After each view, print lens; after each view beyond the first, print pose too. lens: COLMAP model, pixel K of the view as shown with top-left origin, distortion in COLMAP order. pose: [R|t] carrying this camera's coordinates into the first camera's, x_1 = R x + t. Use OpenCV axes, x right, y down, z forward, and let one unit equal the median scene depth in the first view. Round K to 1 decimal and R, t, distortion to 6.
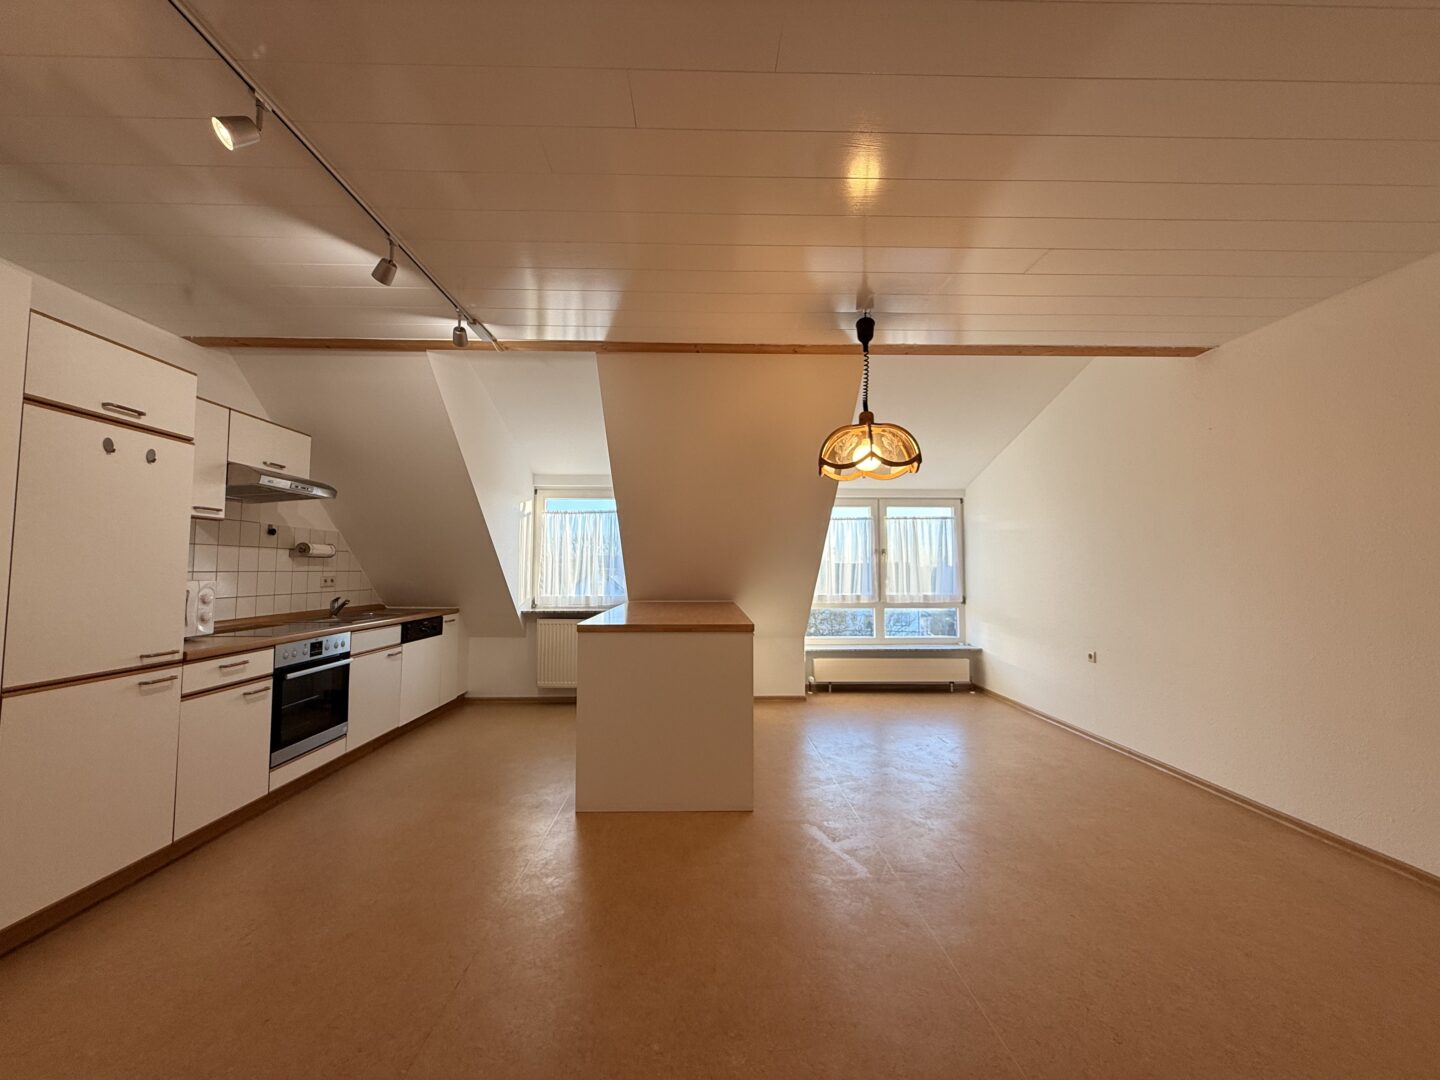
lens RADIAL K [[572.3, 0, 712.9], [0, 572.3, 537.9], [0, 0, 1]] dist [-0.000265, -0.000019]
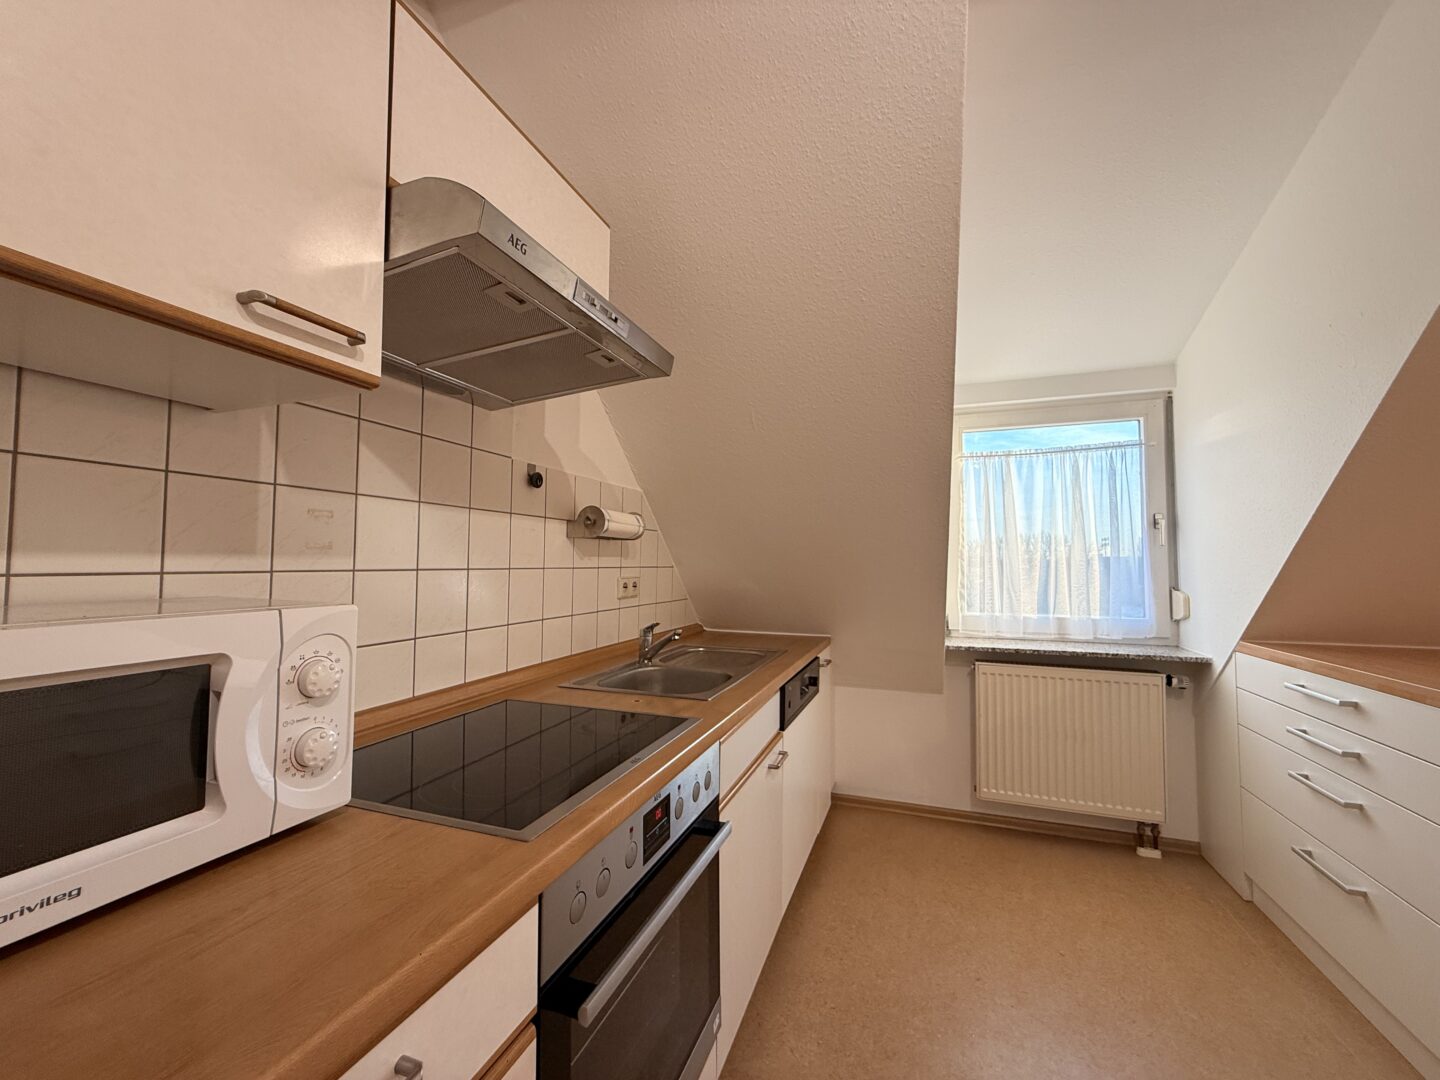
lens RADIAL K [[572.3, 0, 712.9], [0, 572.3, 537.9], [0, 0, 1]] dist [-0.000265, -0.000019]
pose [[0.931894, -0.014981, -0.362421, -0.509977], [0.018399, 0.999813, 0.005983, 0.036897], [0.362264, -0.012243, 0.931995, 0.673309]]
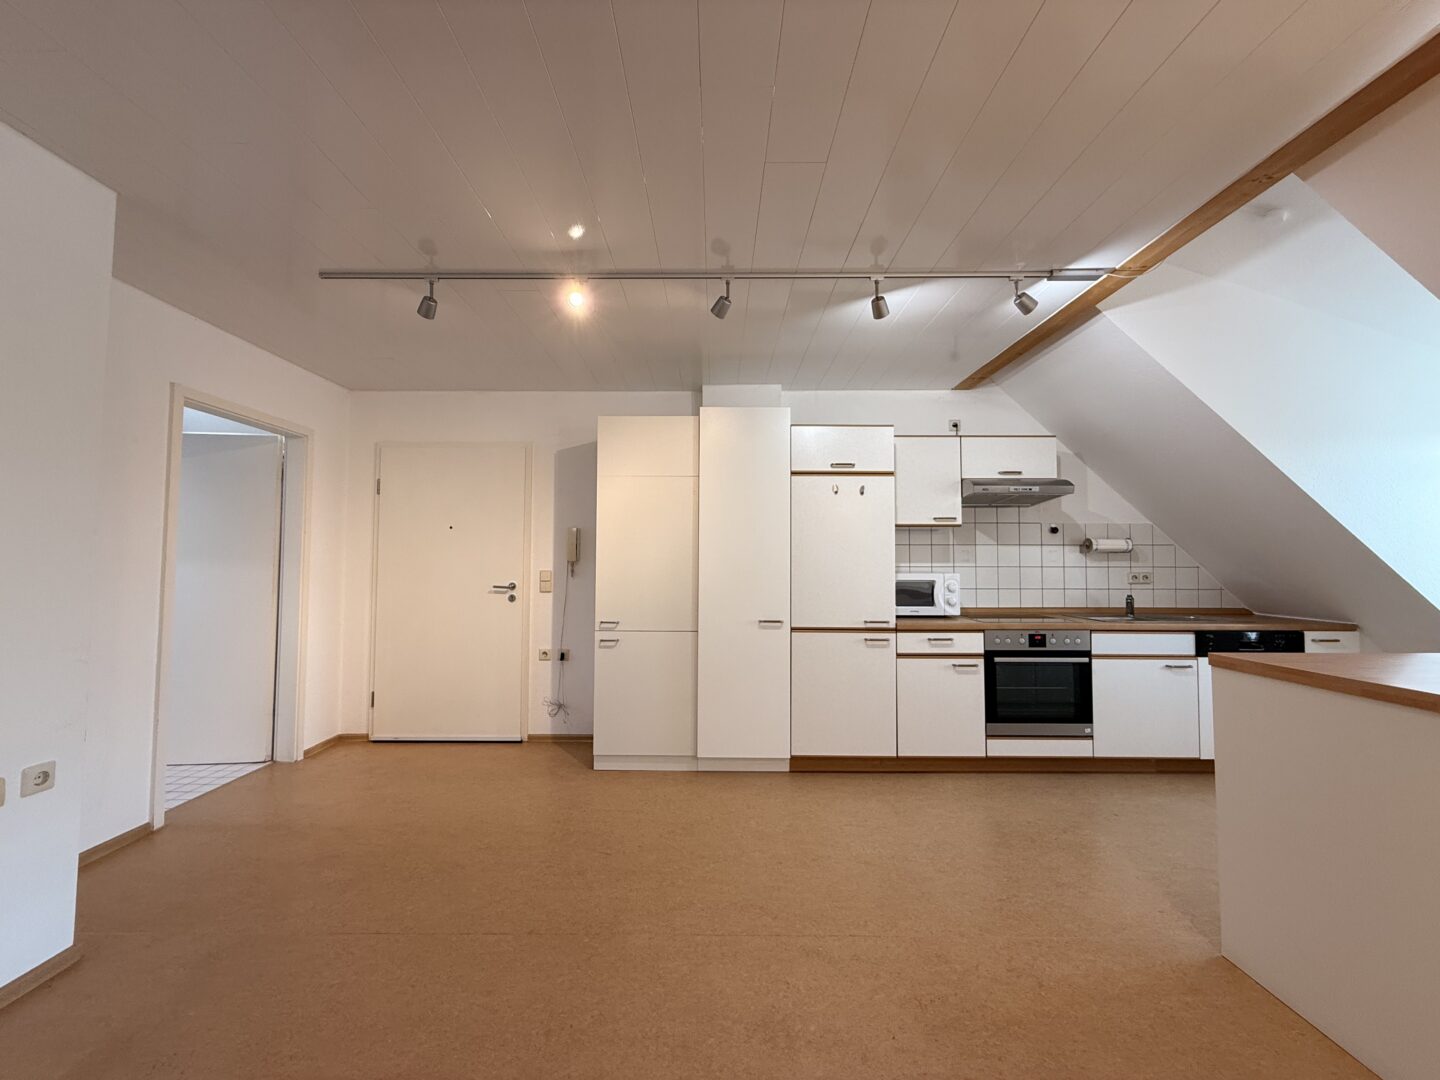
lens RADIAL K [[572.3, 0, 712.9], [0, 572.3, 537.9], [0, 0, 1]] dist [-0.000265, -0.000019]
pose [[-0.027013, -0.045210, -0.998612, 0.347991], [0.053585, 0.997475, -0.046608, 0.021079], [0.998198, -0.054770, -0.024522, 0.407256]]
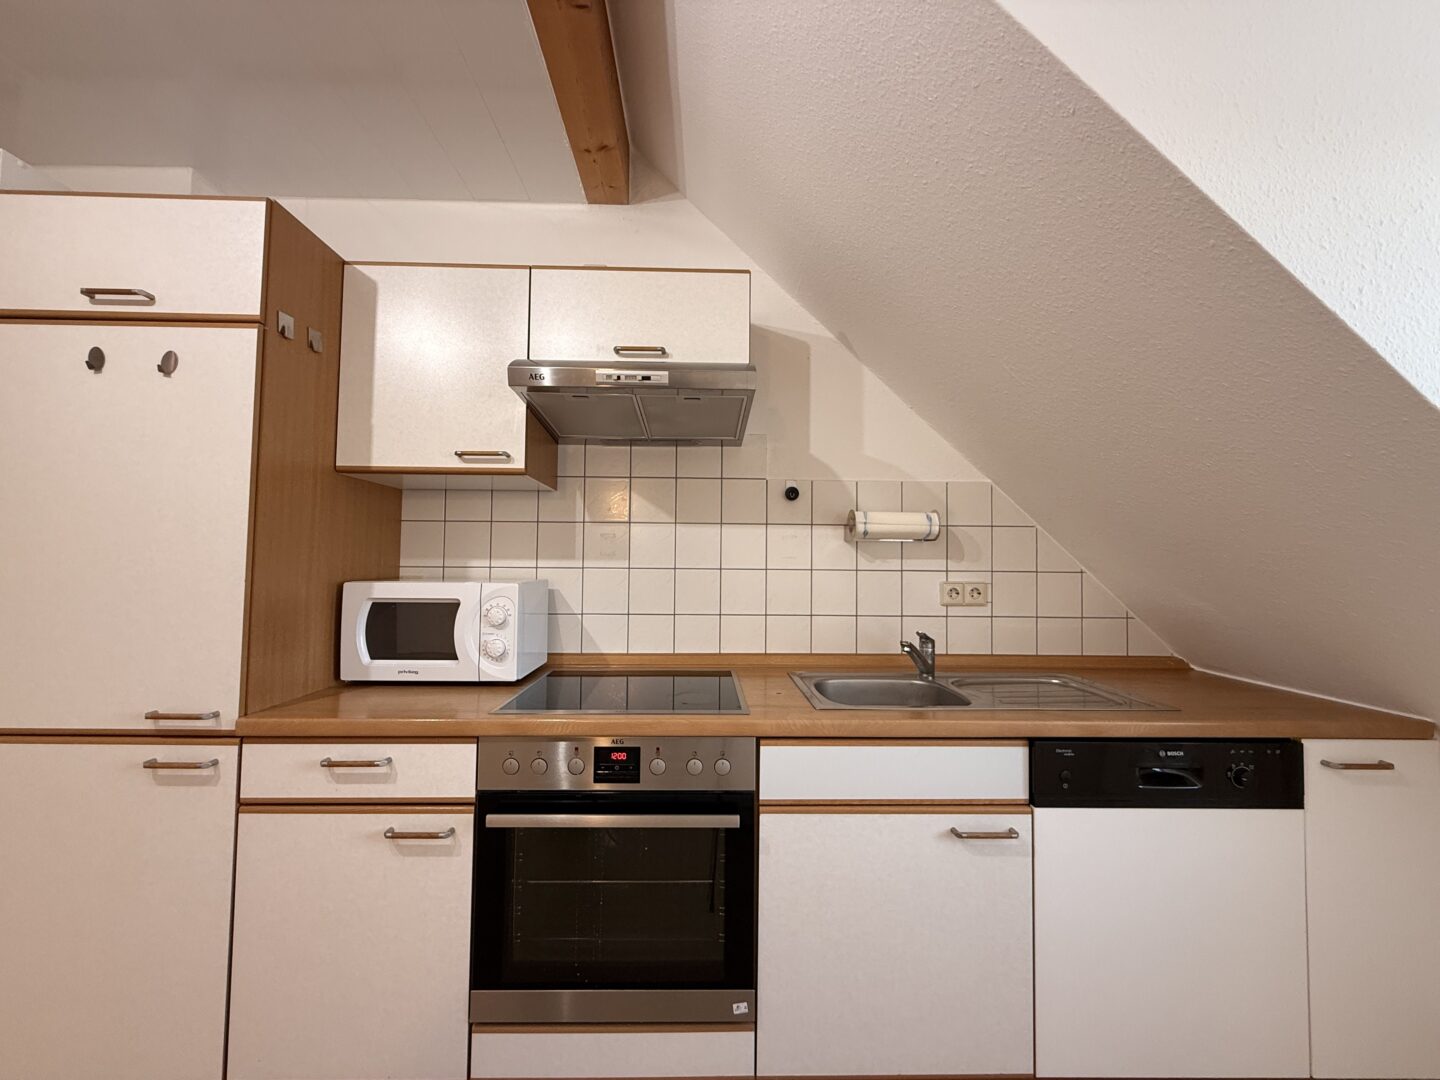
lens RADIAL K [[572.3, 0, 712.9], [0, 572.3, 537.9], [0, 0, 1]] dist [-0.000265, -0.000019]
pose [[0.002817, -0.045820, -0.998946, -0.267328], [0.046693, 0.997866, -0.045639, 0.053561], [0.998905, -0.046515, 0.004951, 0.985533]]
